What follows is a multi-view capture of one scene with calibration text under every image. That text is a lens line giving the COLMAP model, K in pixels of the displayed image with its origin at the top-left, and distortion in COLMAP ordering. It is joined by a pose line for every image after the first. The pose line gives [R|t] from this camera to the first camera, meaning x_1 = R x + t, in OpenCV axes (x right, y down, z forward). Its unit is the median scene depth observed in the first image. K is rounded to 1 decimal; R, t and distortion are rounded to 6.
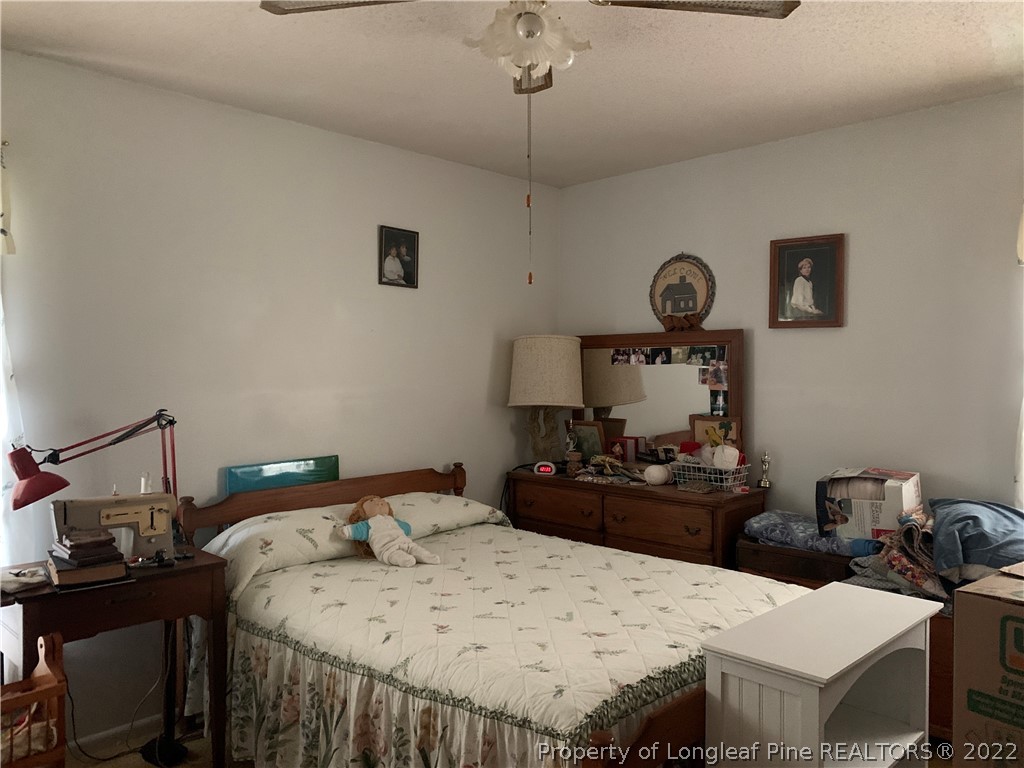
lens RADIAL K [[783.0, 0, 505.5], [0, 783.0, 376.9], [0, 0, 1]] dist [0.002570, -0.004932]
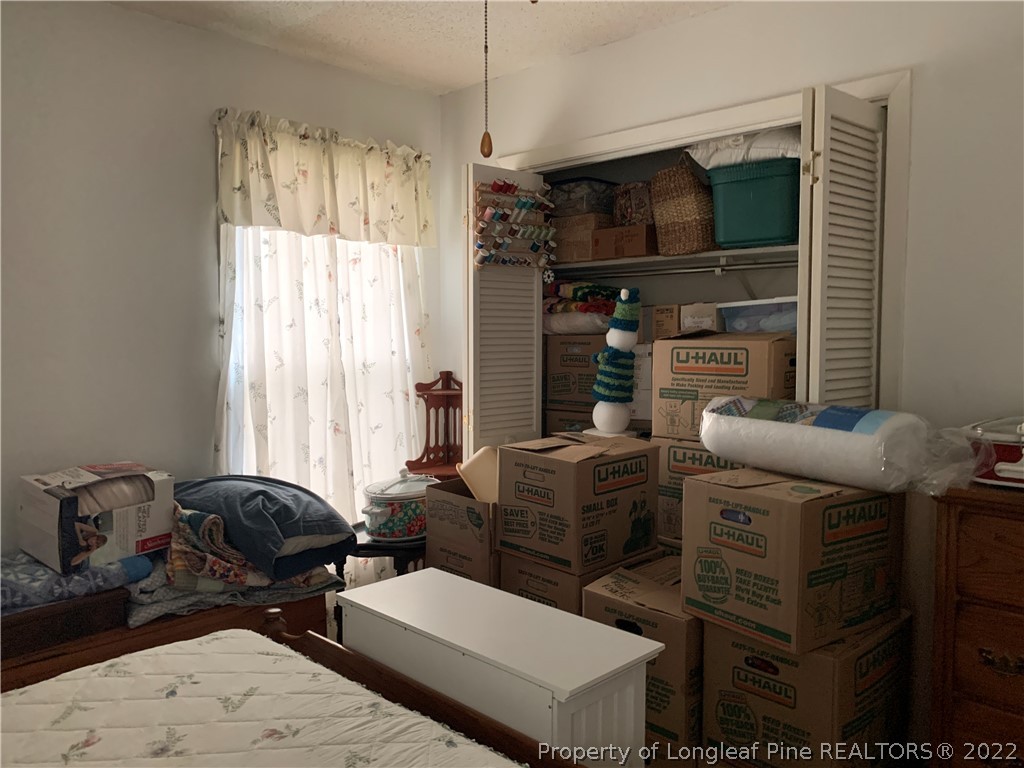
lens RADIAL K [[783.0, 0, 505.5], [0, 783.0, 376.9], [0, 0, 1]] dist [0.002570, -0.004932]
pose [[-0.023522, -0.054641, 0.998229, -0.298488], [0.011579, 0.998423, 0.054925, -0.005631], [-0.999656, 0.012850, -0.022852, 0.648607]]
